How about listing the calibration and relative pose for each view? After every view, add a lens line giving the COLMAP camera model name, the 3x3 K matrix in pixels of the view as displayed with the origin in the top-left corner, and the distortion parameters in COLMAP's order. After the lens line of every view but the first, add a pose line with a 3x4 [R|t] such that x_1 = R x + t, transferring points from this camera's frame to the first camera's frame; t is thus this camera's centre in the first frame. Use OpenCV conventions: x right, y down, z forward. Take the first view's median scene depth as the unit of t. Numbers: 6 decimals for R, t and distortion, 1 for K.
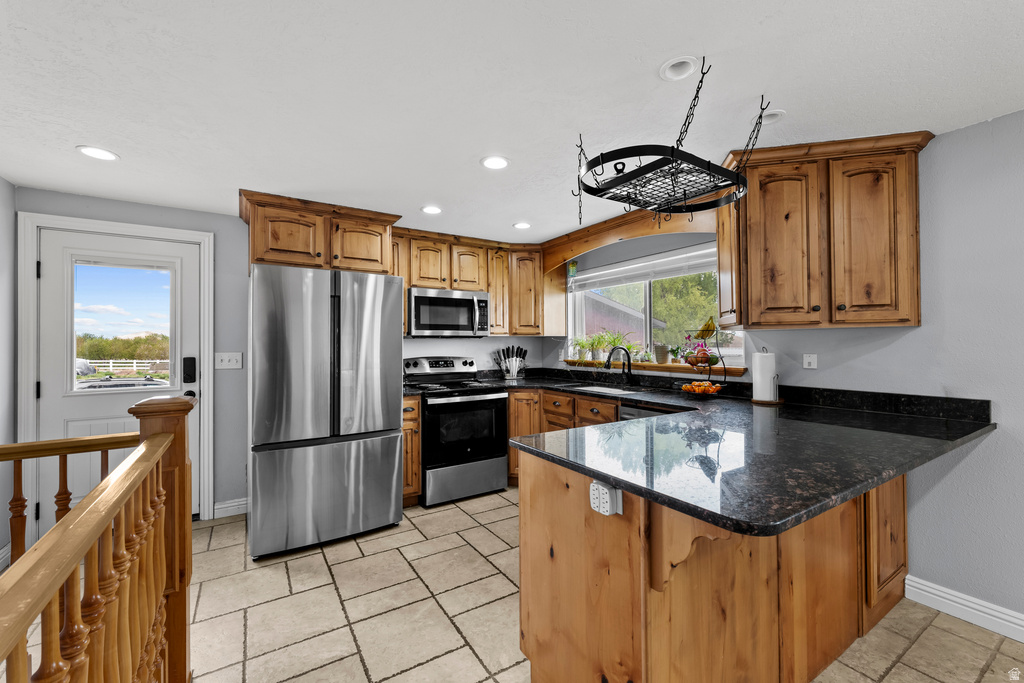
lens RADIAL K [[419.2, 0, 511.1], [0, 419.2, 340.1], [0, 0, 1]] dist [0.003765, -0.000923]
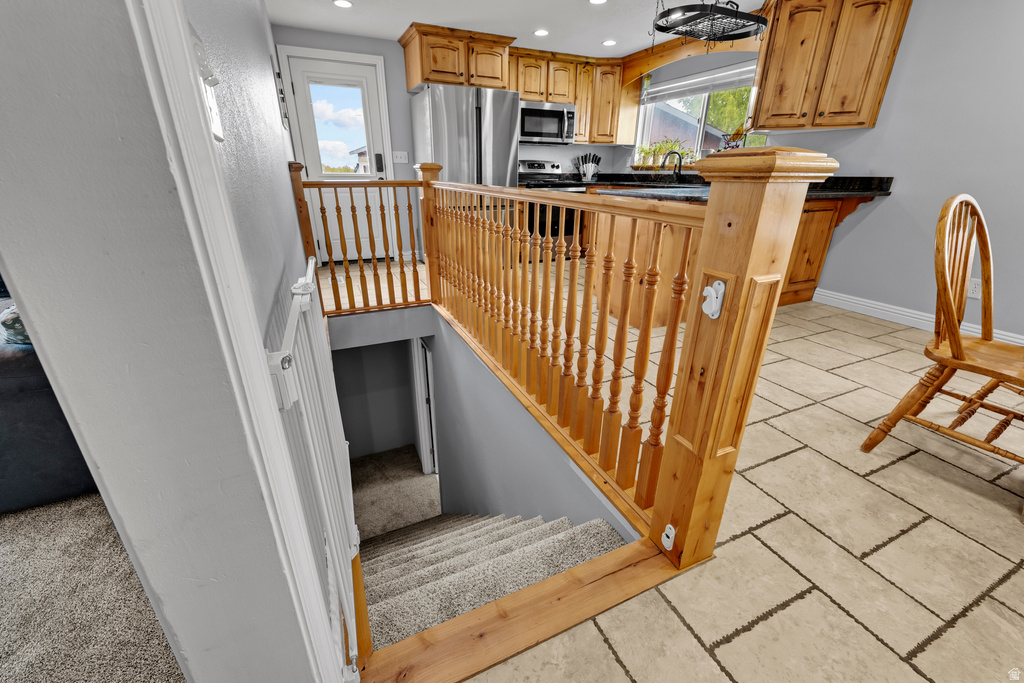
lens RADIAL K [[419.2, 0, 510.0], [0, 419.2, 343.6], [0, 0, 1]] dist [0.003765, -0.000923]
pose [[0.990331, 0.065873, -0.122087, -0.055482], [-0.013069, 0.920453, 0.390634, 0.066243], [0.138107, -0.385261, 0.912414, -0.531125]]
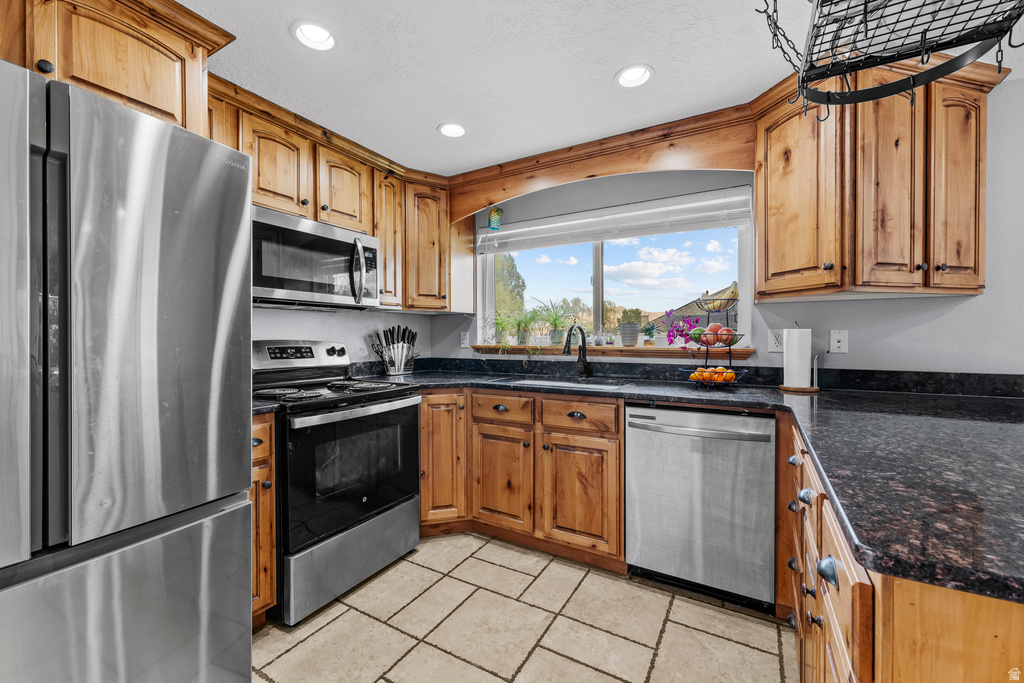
lens RADIAL K [[419.2, 0, 512.0], [0, 419.2, 340.5], [0, 0, 1]] dist [0.003765, -0.000923]
pose [[0.886183, 0.000149, 0.463335, -0.192528], [-0.007569, 0.999871, 0.014155, 0.034556], [-0.463273, -0.016051, 0.886070, 0.408231]]
